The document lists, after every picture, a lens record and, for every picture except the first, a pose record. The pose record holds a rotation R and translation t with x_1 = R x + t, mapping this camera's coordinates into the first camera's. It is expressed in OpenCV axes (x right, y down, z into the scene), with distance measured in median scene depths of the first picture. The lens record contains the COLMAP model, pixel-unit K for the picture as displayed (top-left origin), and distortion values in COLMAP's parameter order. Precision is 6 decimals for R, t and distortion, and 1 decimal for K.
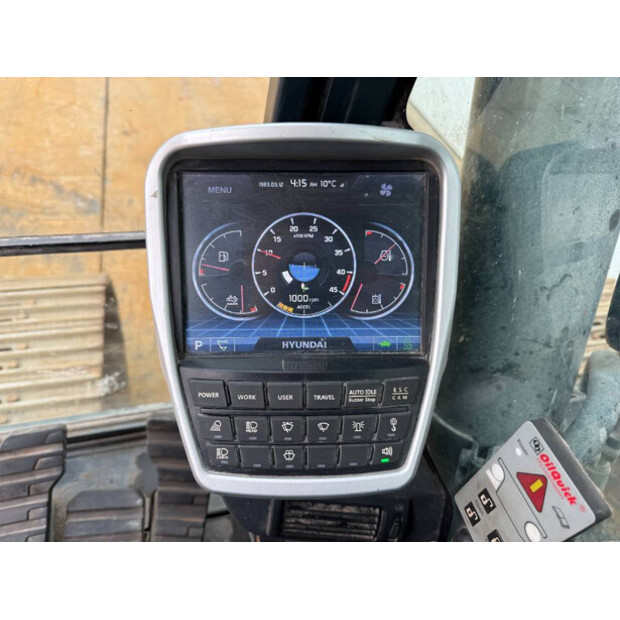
lens RADIAL K [[461.3, 0, 310.0], [0, 461.3, 310.0], [0, 0, 1]] dist [-0.010362, -0.009428]
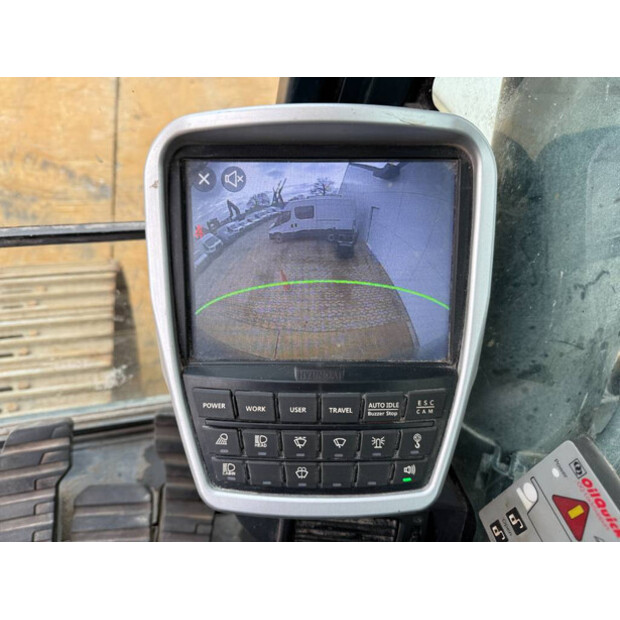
lens RADIAL K [[461.3, 0, 310.0], [0, 461.3, 310.0], [0, 0, 1]] dist [-0.010362, -0.009428]
pose [[0.999689, 0.007955, -0.023638, -0.006270], [-0.007215, 0.999487, 0.031206, -0.022455], [0.023874, -0.031025, 0.999233, 0.061645]]
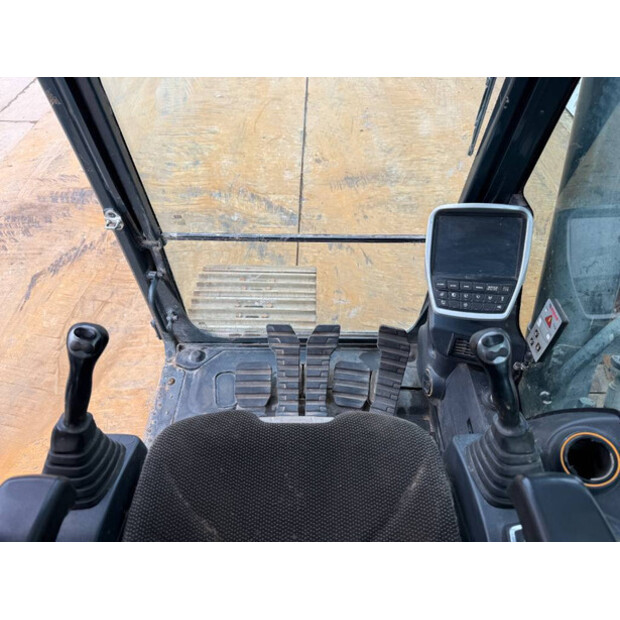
lens RADIAL K [[440.1, 0, 310.0], [0, 440.1, 310.0], [0, 0, 1]] dist [0.067596, -0.101843]
pose [[0.945168, 0.103386, -0.309788, -0.067812], [-0.111402, 0.993741, -0.008246, 0.312199], [0.306997, 0.042305, 0.950770, -1.404231]]
